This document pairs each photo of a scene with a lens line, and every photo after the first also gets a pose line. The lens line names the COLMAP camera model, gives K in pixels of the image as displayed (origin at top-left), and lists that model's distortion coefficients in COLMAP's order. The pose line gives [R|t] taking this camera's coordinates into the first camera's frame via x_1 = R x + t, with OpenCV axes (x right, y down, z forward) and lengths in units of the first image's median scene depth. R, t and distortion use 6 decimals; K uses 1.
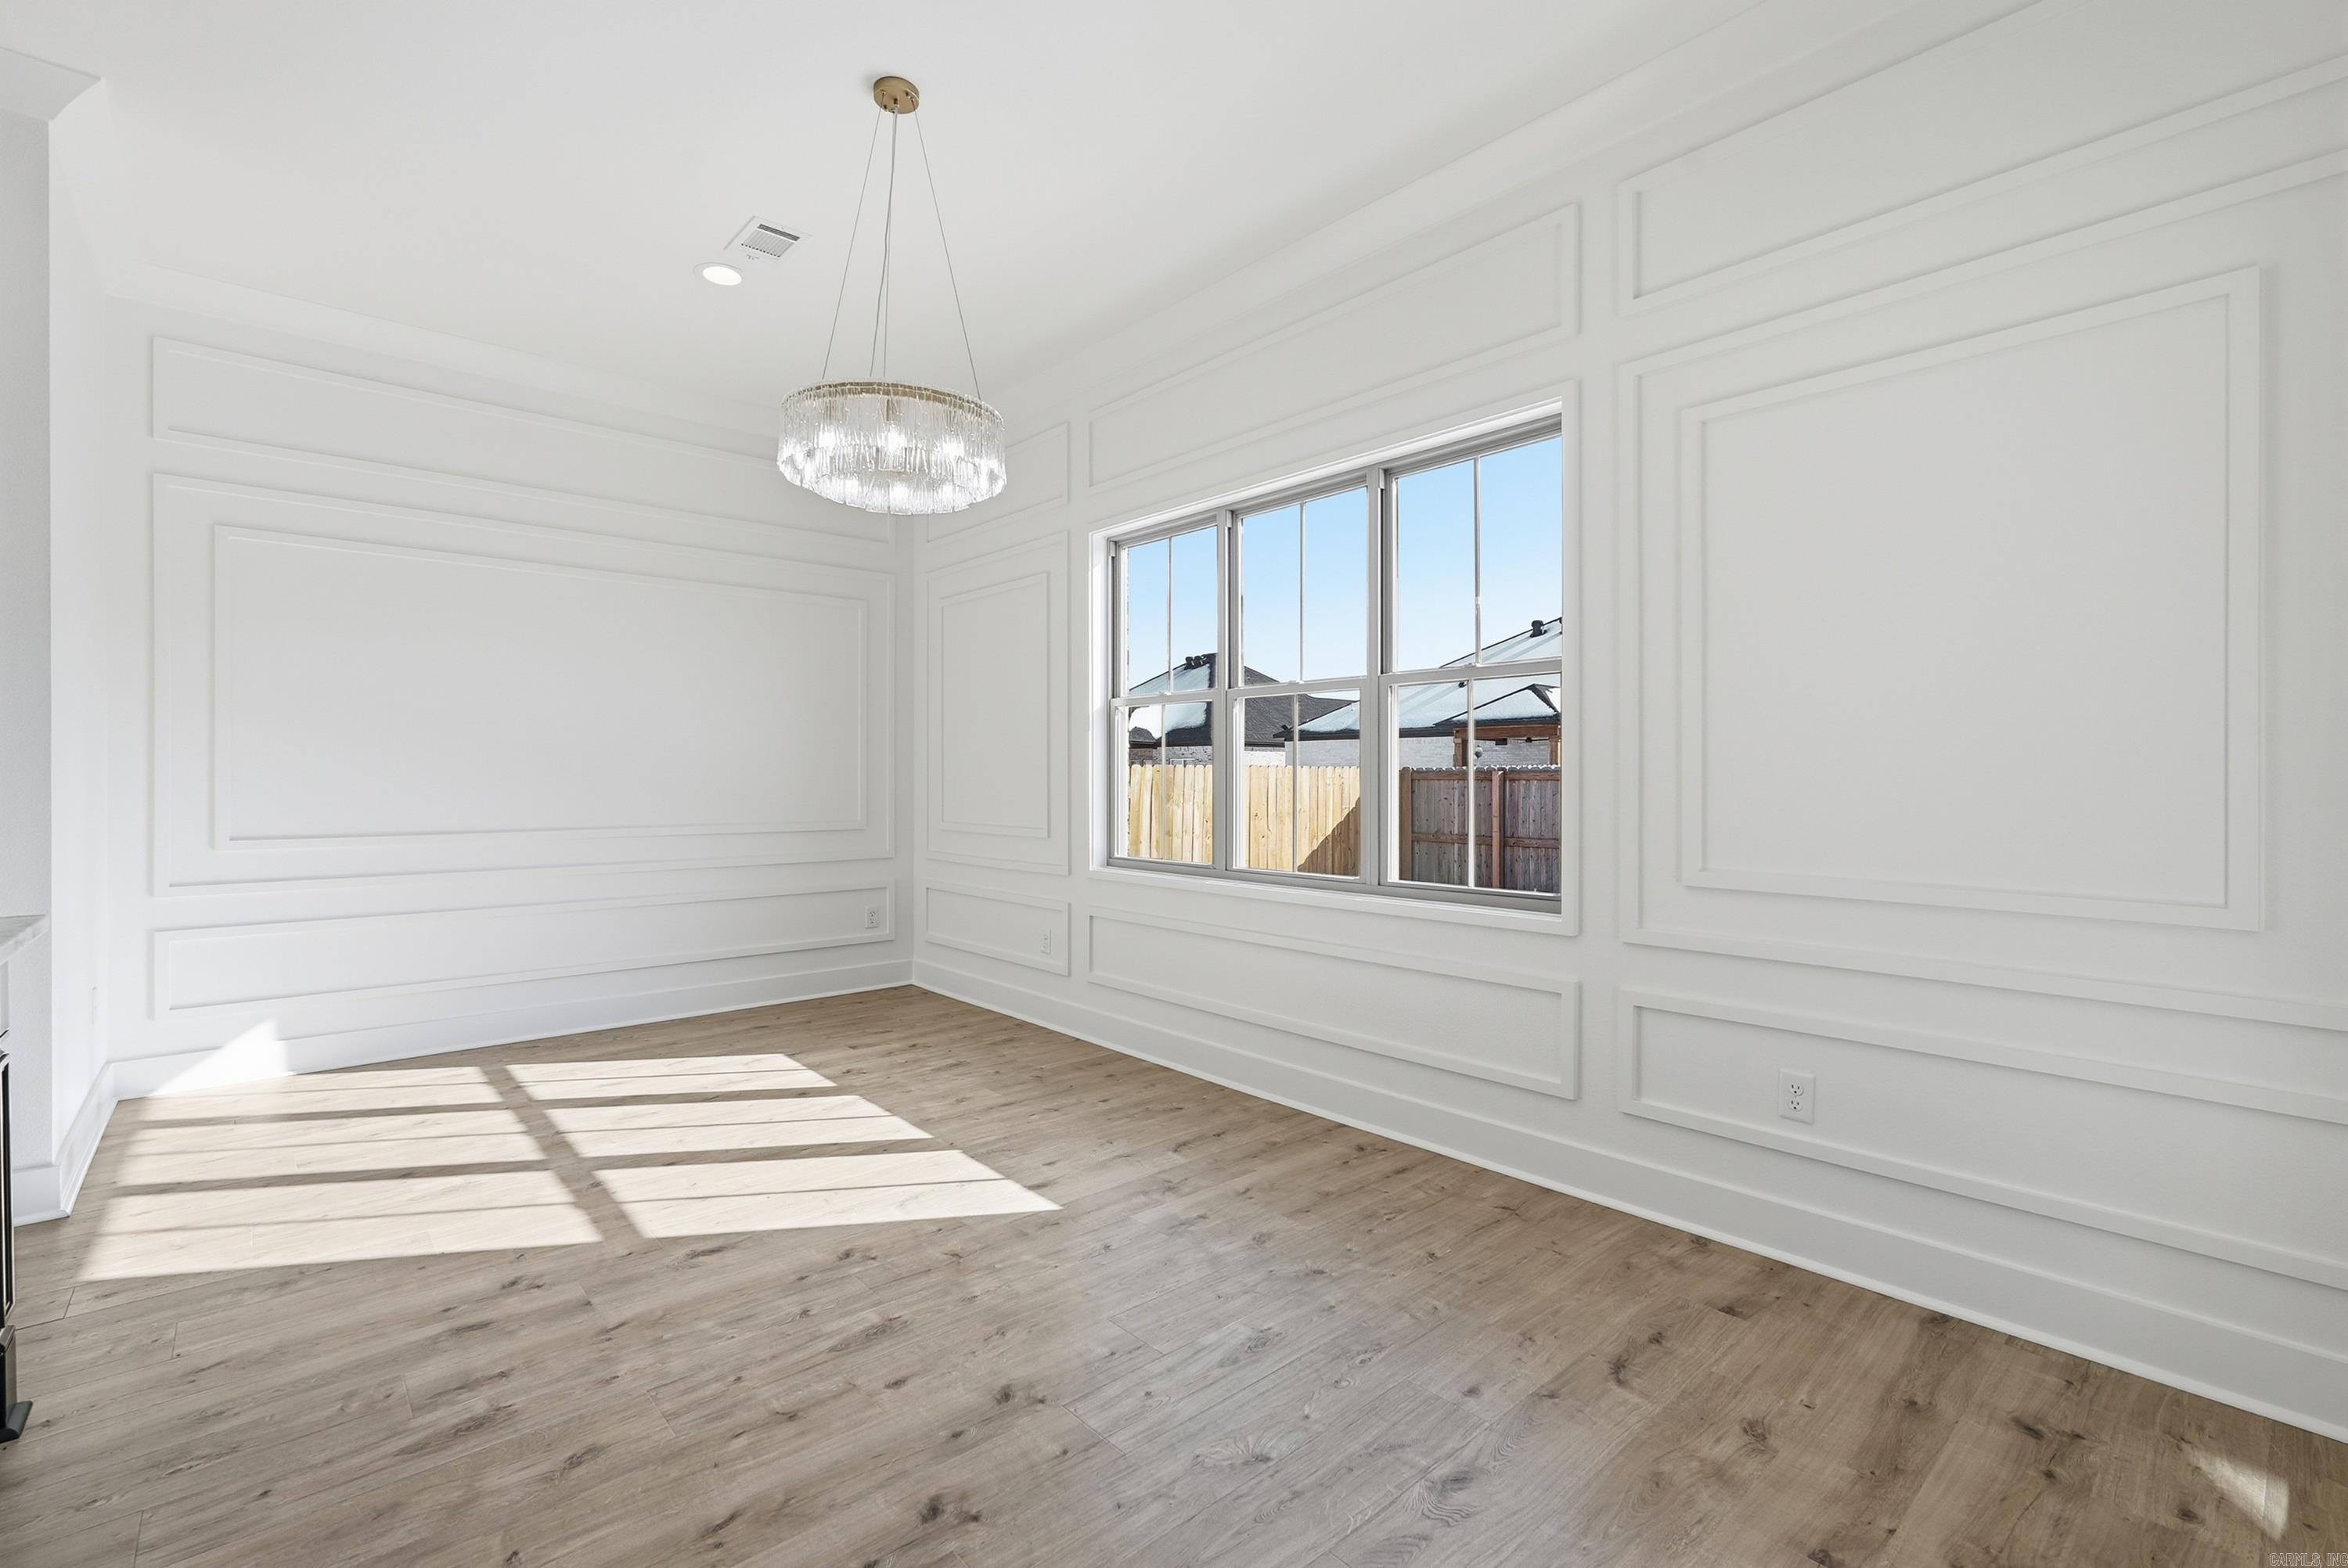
lens RADIAL K [[1047.5, 0, 1179.2], [0, 1047.5, 771.6], [0, 0, 1]] dist [-0.013433, 0.007208]
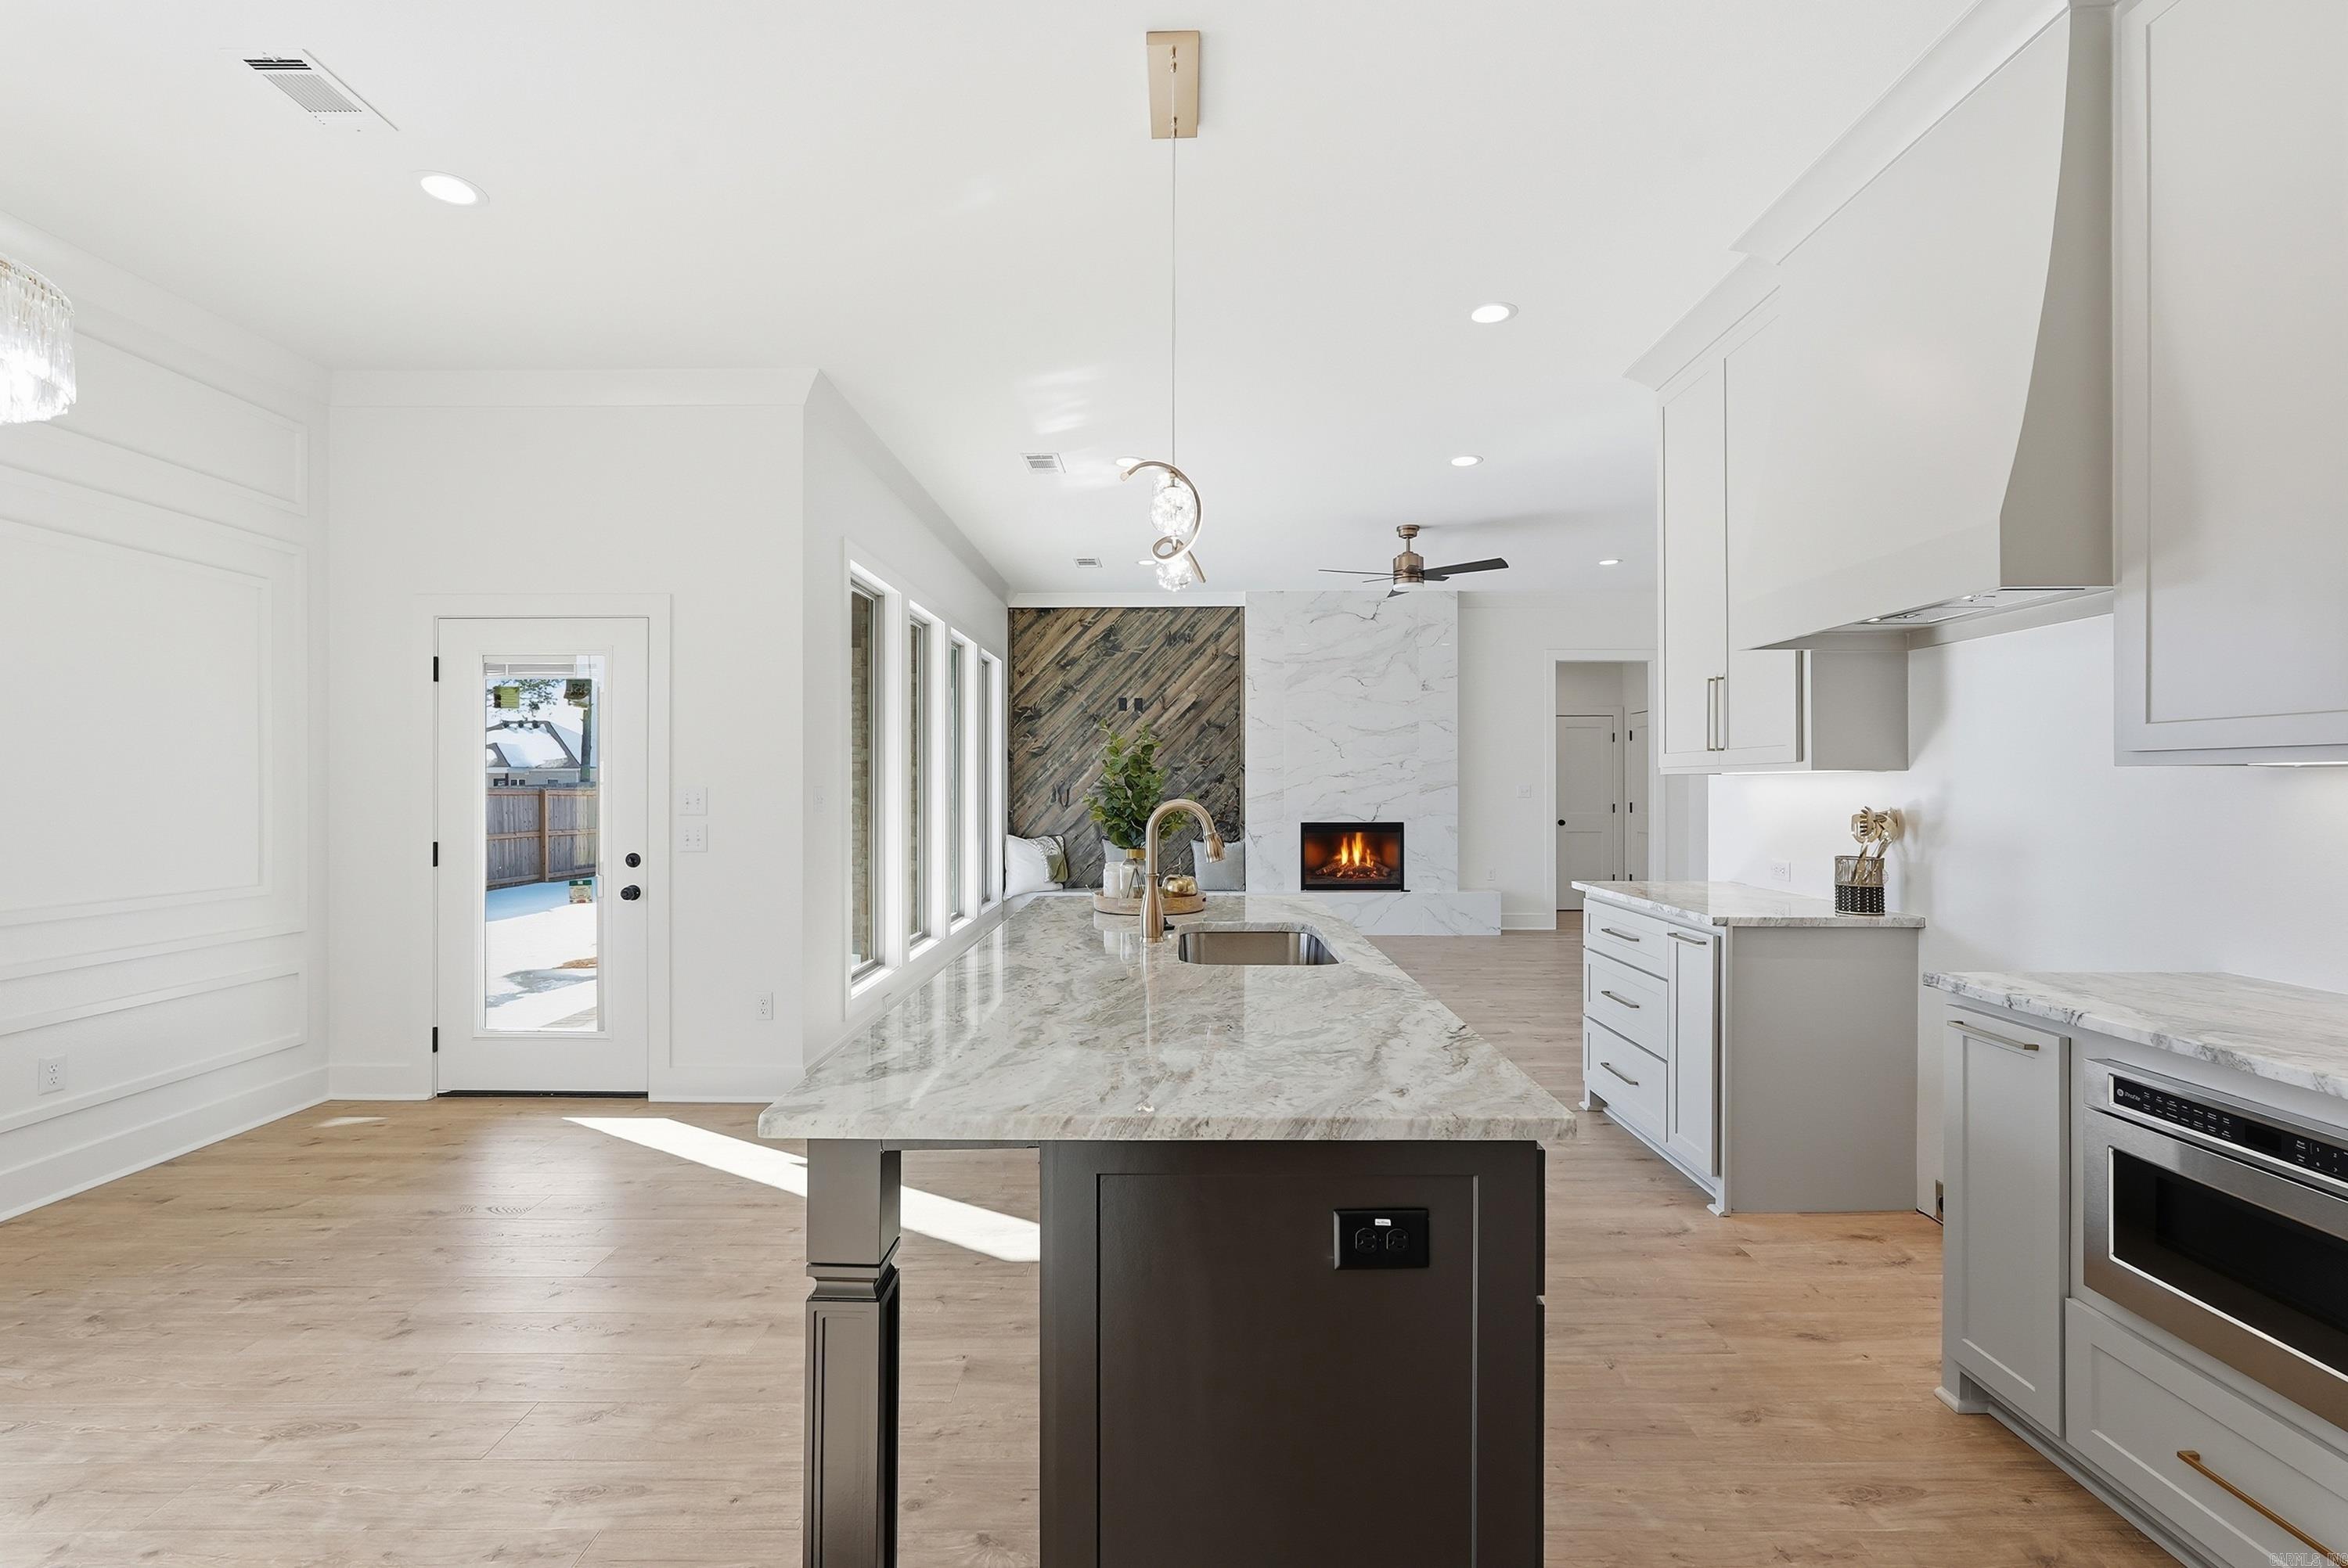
lens RADIAL K [[1047.5, 0, 1172.9], [0, 1047.5, 782.3], [0, 0, 1]] dist [-0.013433, 0.007208]
pose [[-0.741675, 0.001377, 0.670758, -1.211615], [-0.002545, 0.999985, -0.004867, -0.049048], [-0.670754, -0.005317, -0.741661, 0.928765]]
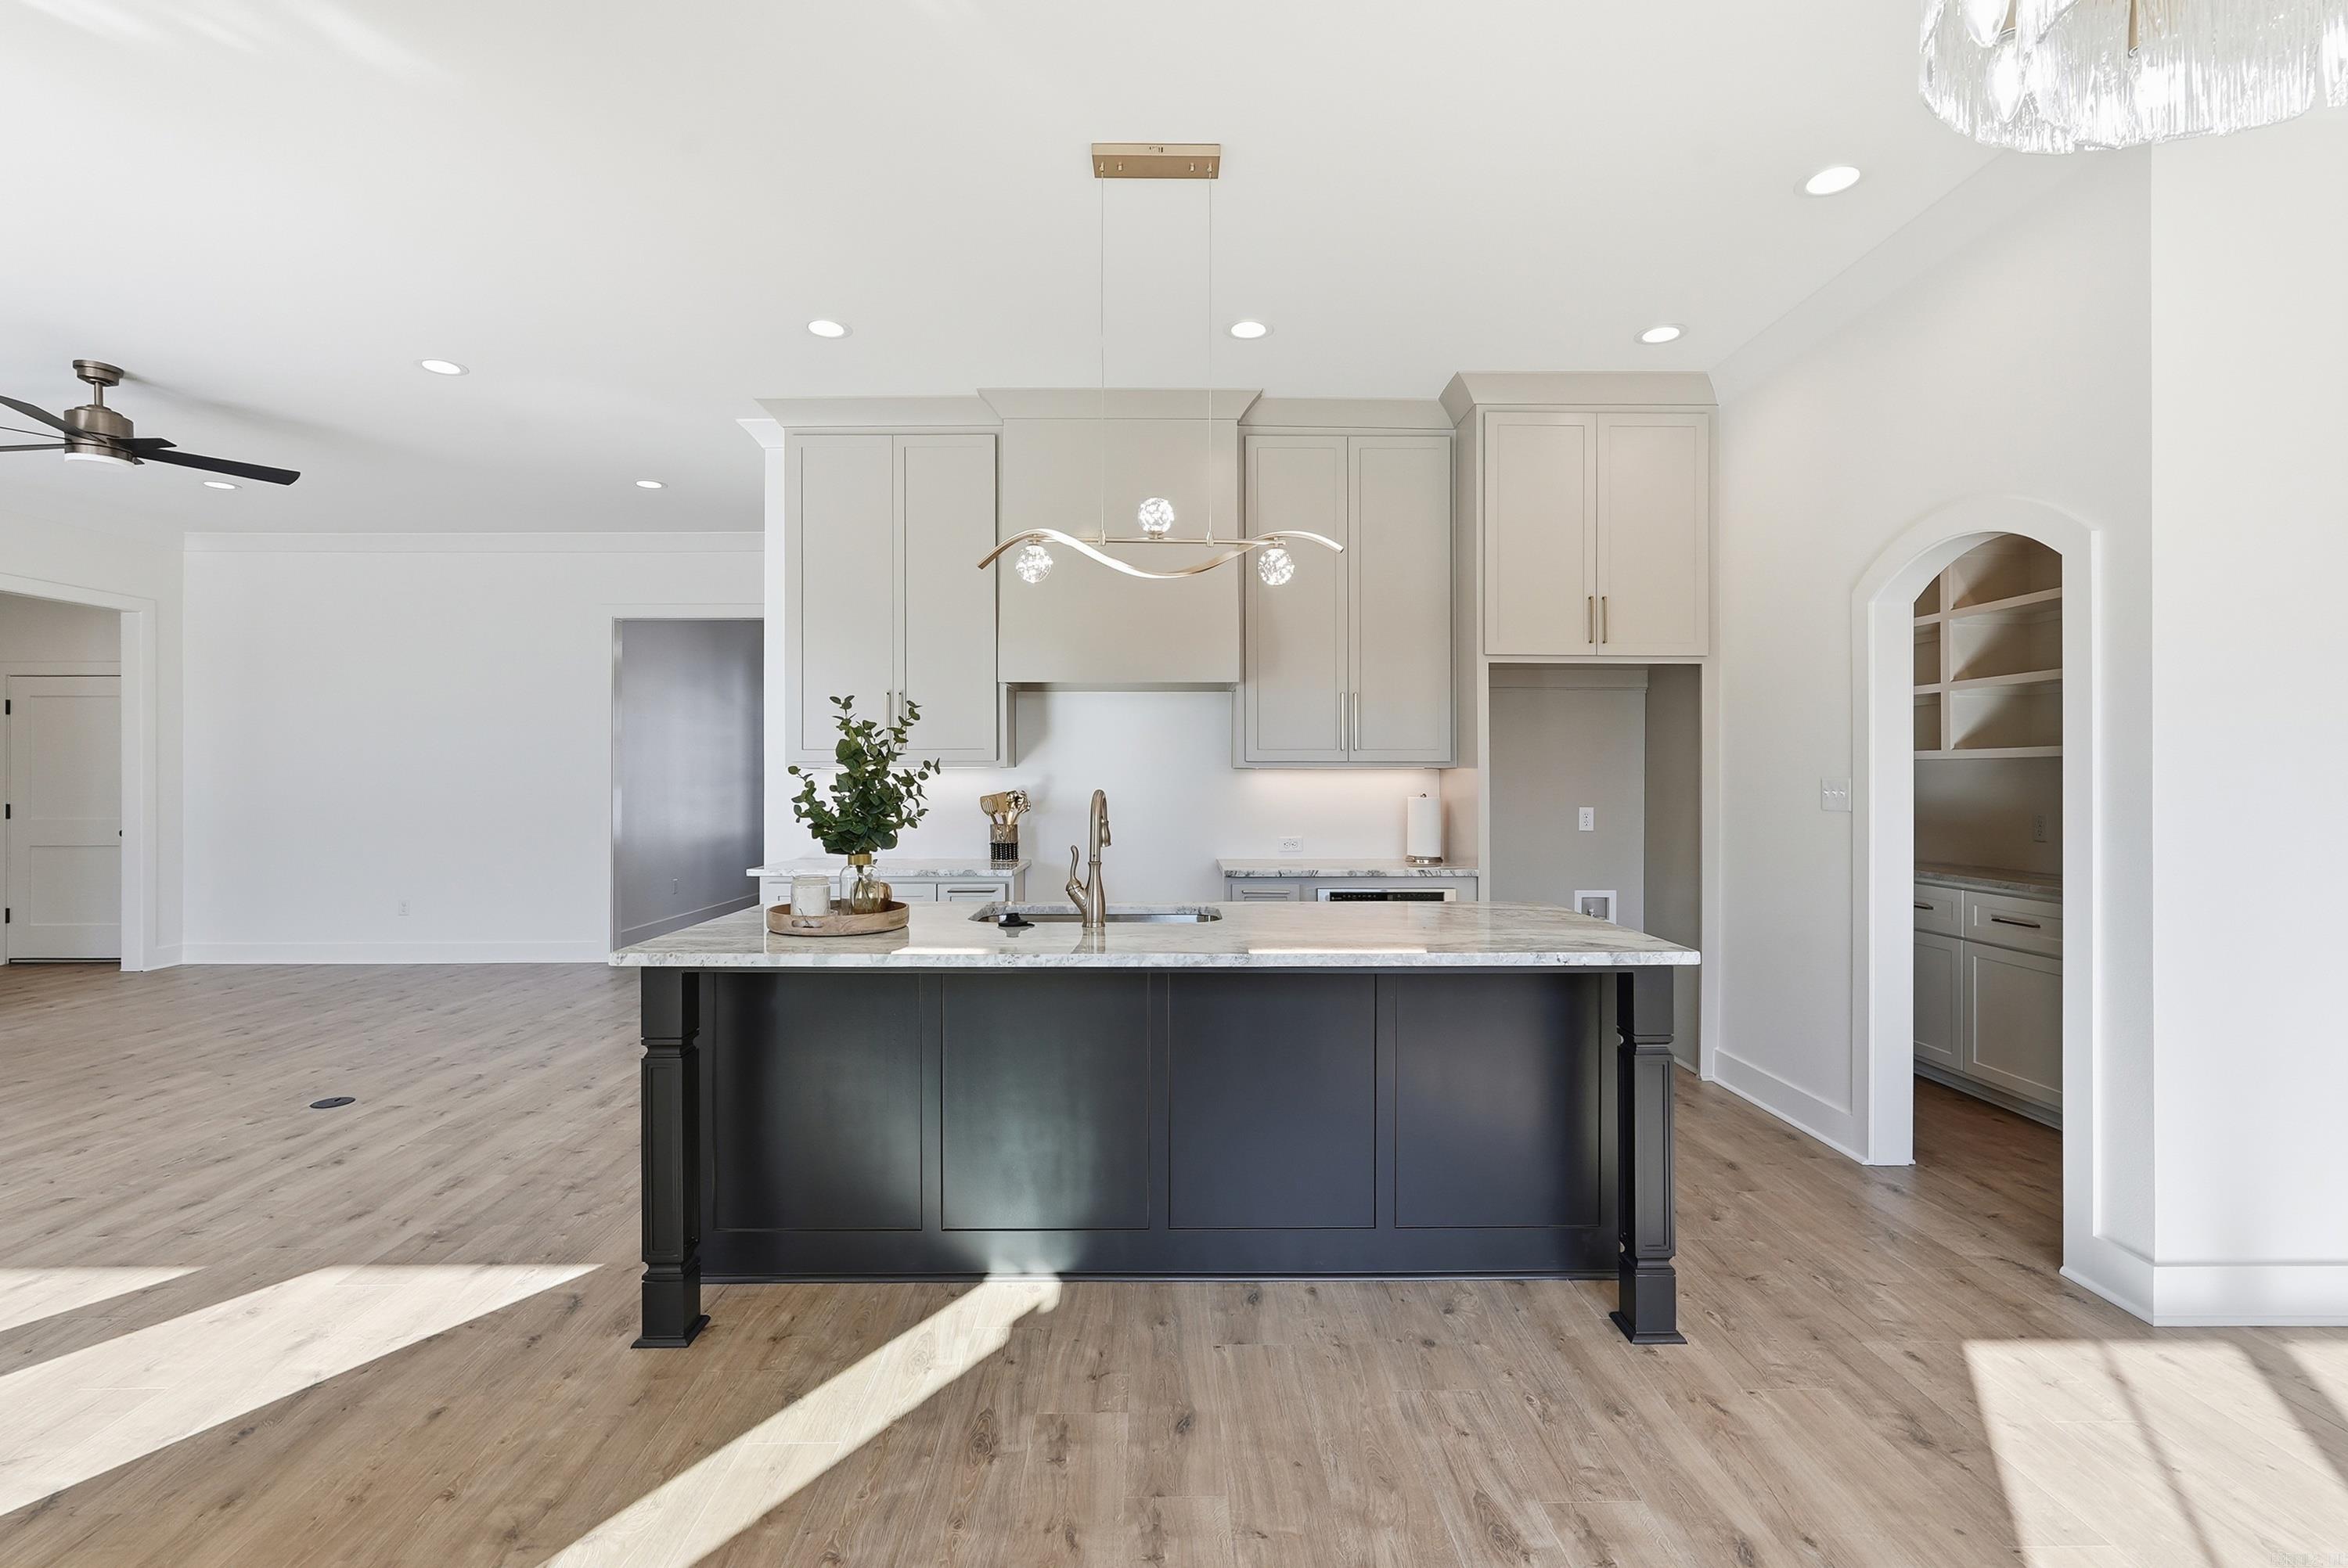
lens RADIAL K [[1047.5, 0, 1180.4], [0, 1047.5, 776.0], [0, 0, 1]] dist [-0.013433, 0.007208]
pose [[-0.652817, 0.000771, -0.757515, 0.165362], [0.004423, 0.999986, -0.002794, -0.049326], [0.757503, -0.005175, -0.652811, 0.947365]]
